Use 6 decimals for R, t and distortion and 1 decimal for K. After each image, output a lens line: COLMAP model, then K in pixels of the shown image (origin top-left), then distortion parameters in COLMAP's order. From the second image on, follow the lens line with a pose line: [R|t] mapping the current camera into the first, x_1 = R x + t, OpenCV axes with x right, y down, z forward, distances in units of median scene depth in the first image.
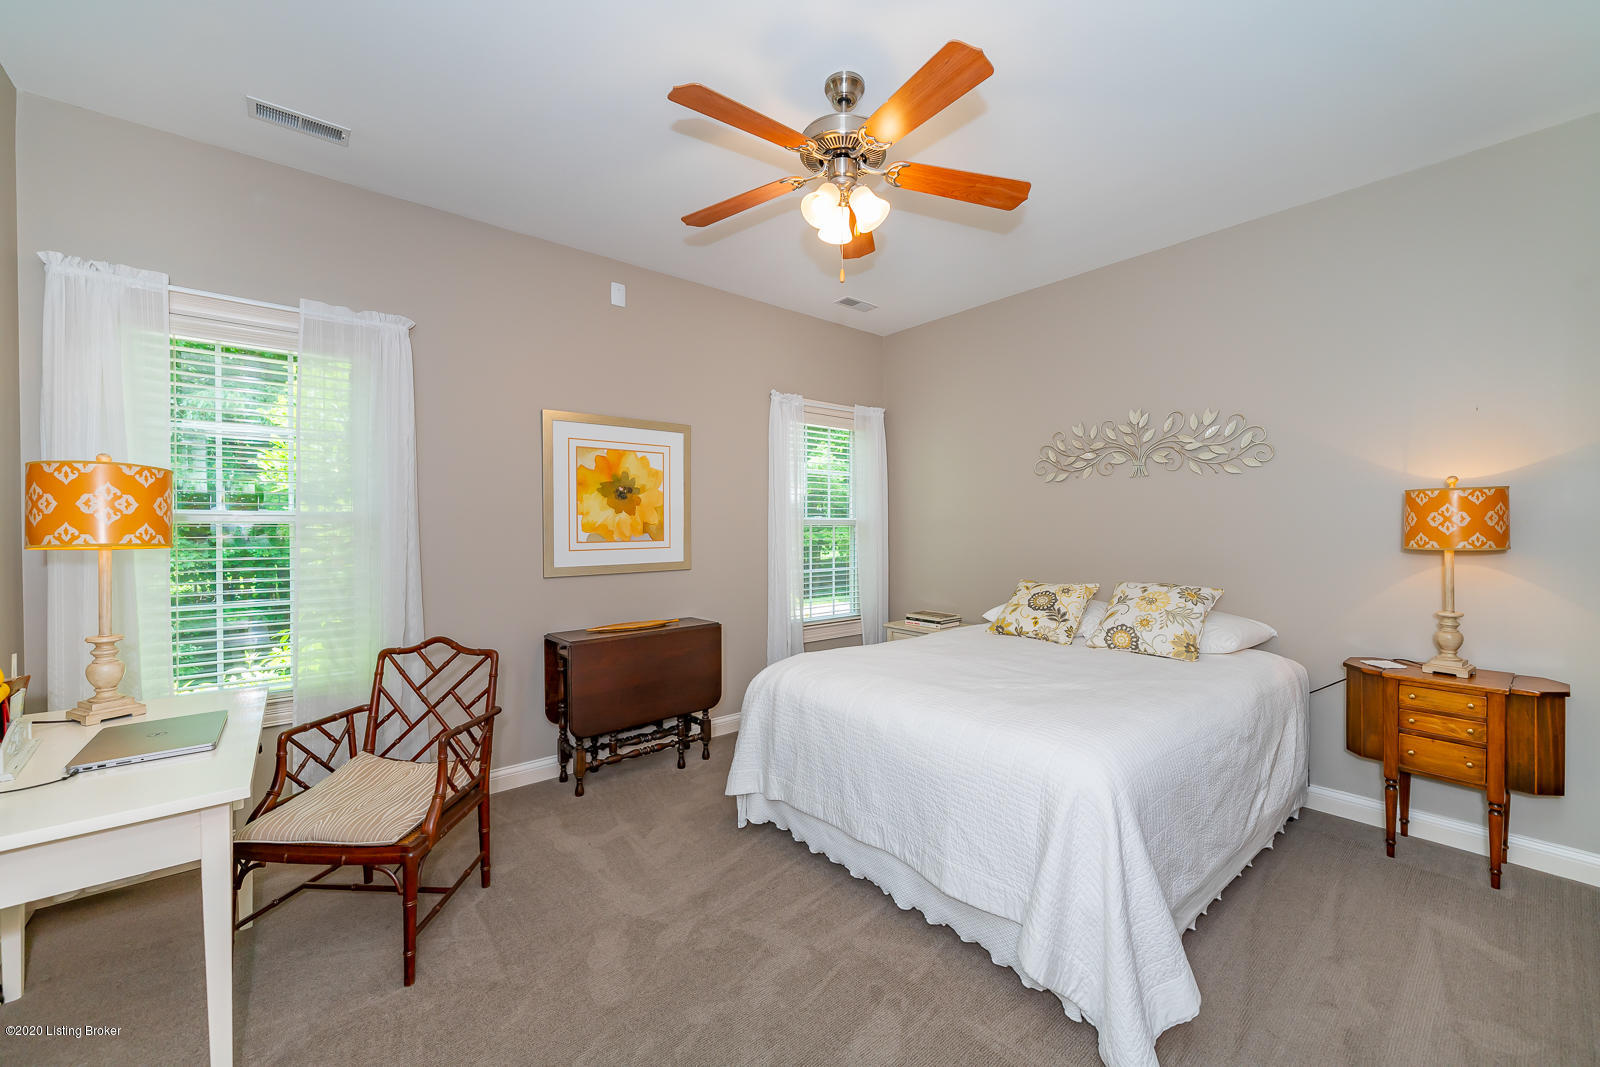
lens RADIAL K [[618.1, 0, 790.3], [0, 618.1, 530.8], [0, 0, 1]] dist [0.000833, 0.000098]
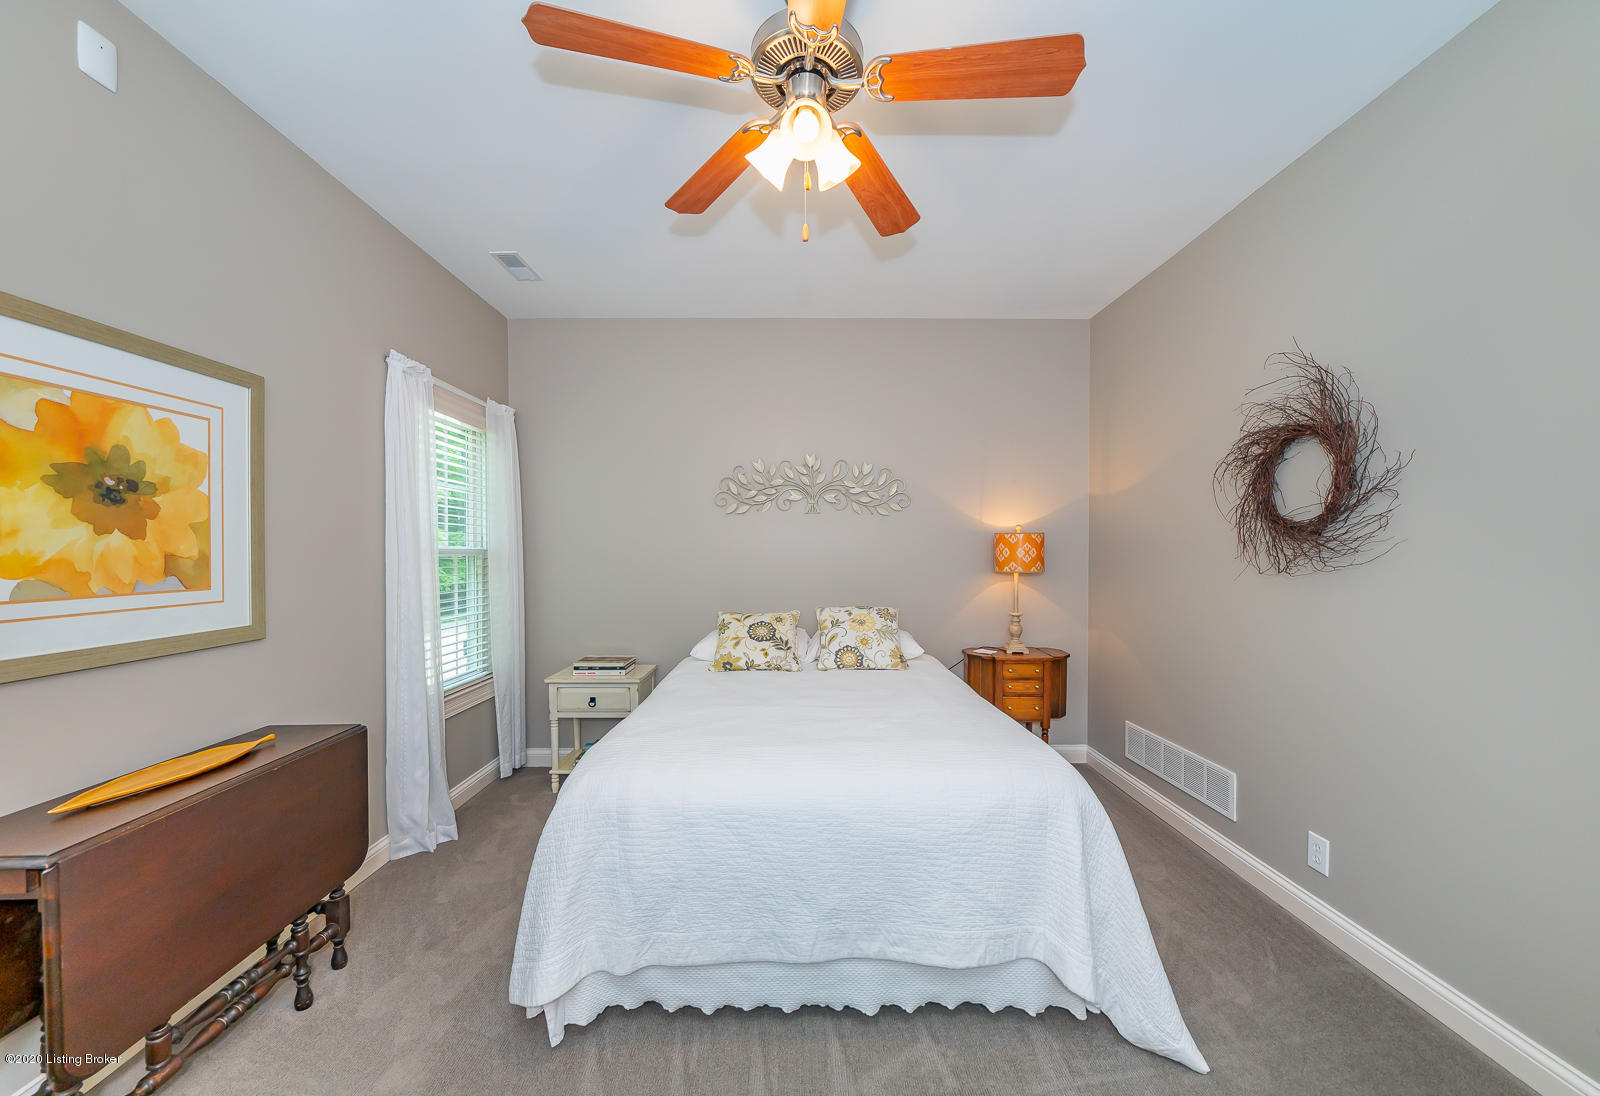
lens RADIAL K [[593.8, 0, 797.0], [0, 593.8, 558.3], [0, 0, 1]] dist [-0.005842, 0.000489]
pose [[0.634274, -0.006857, 0.773078, -0.306462], [0.006360, 0.999973, 0.003651, -0.009420], [-0.773083, 0.002601, 0.634300, 0.343384]]
